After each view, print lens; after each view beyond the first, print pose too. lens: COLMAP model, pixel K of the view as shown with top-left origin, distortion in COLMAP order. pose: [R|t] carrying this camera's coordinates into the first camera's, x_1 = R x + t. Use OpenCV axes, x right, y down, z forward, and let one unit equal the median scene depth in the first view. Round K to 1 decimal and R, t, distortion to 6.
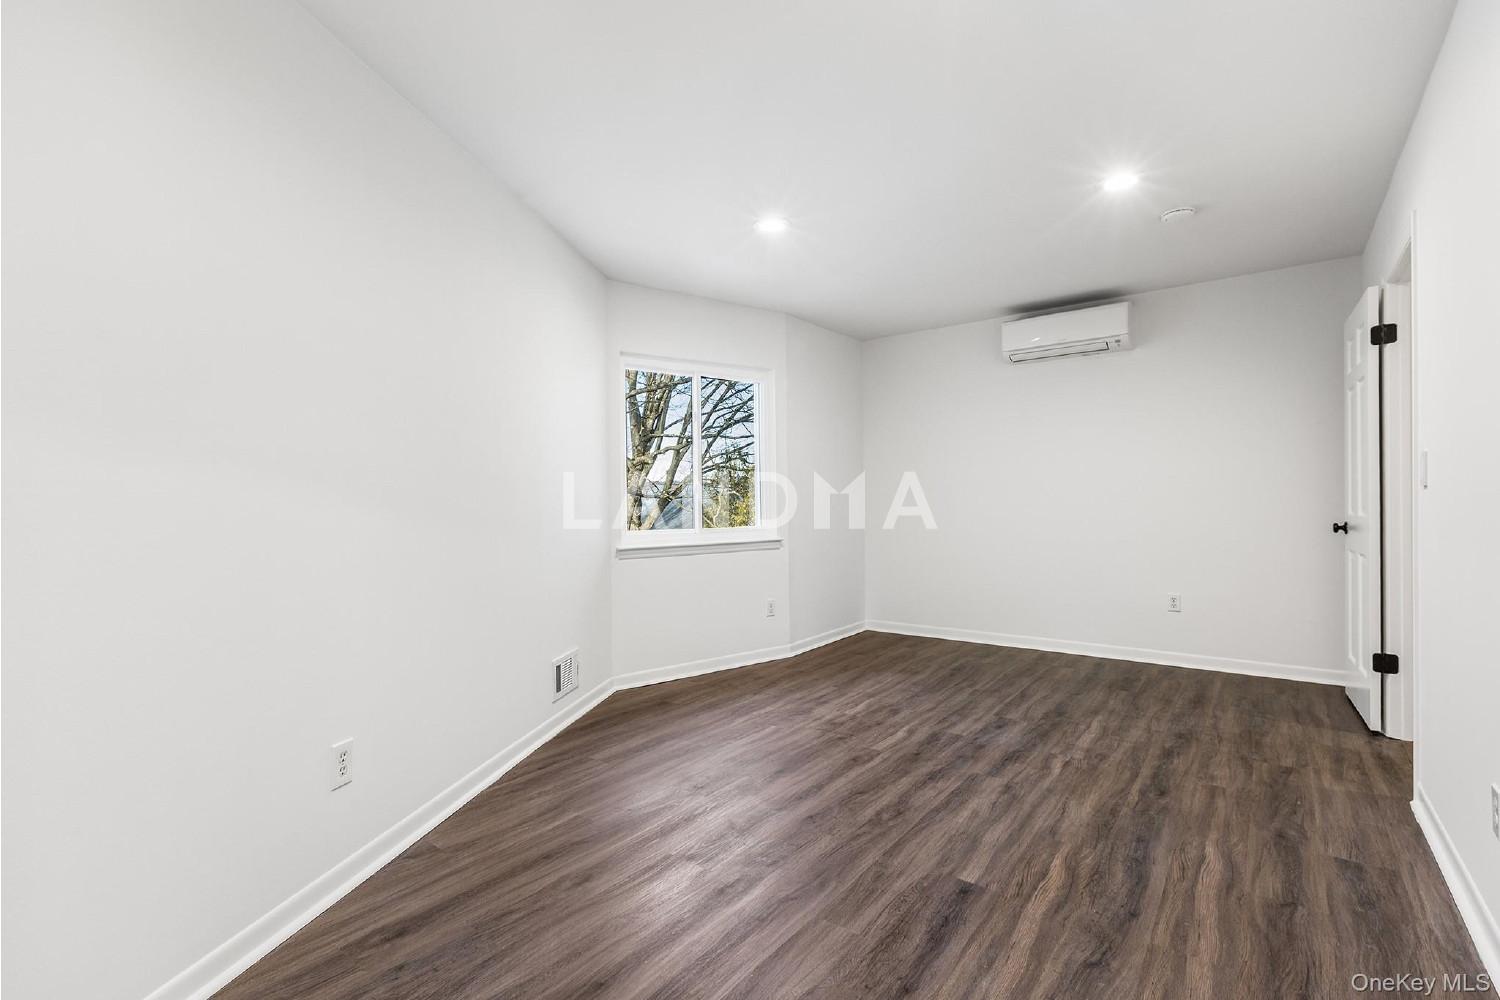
lens RADIAL K [[693.3, 0, 752.7], [0, 693.3, 503.5], [0, 0, 1]] dist [0.026925, 0.000189]
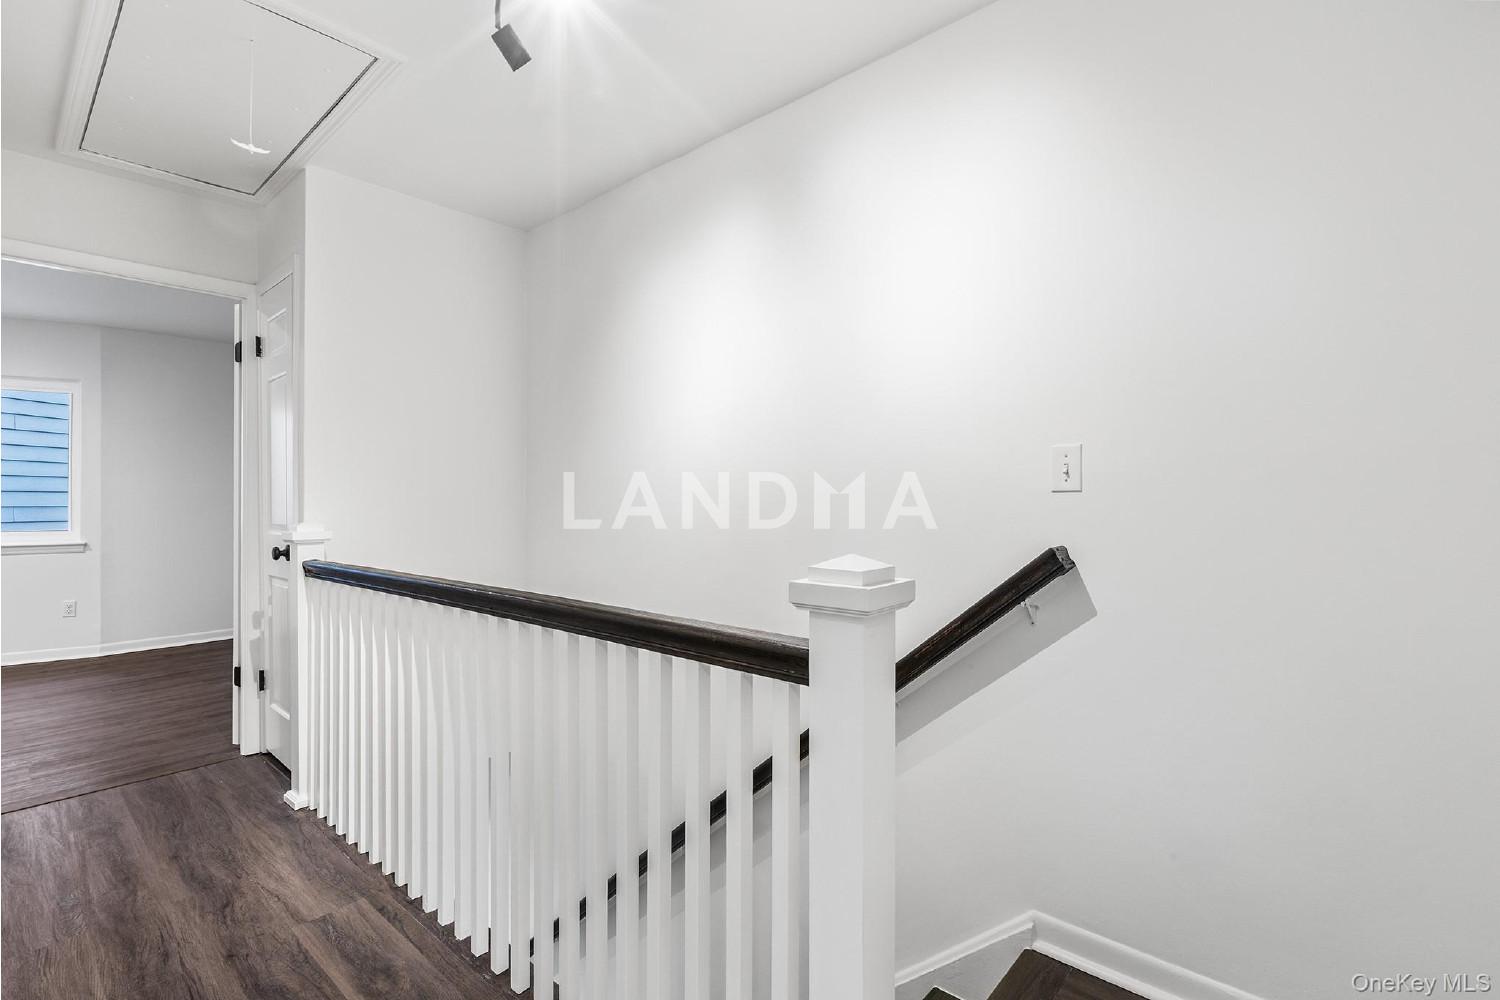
lens RADIAL K [[693.3, 0, 748.5], [0, 693.3, 500.1], [0, 0, 1]] dist [0.026925, 0.000189]
pose [[0.995371, 0.008293, -0.095751, 1.110017], [-0.007917, 0.999959, 0.004300, -0.023916], [0.095783, -0.003522, 0.995396, 0.044909]]
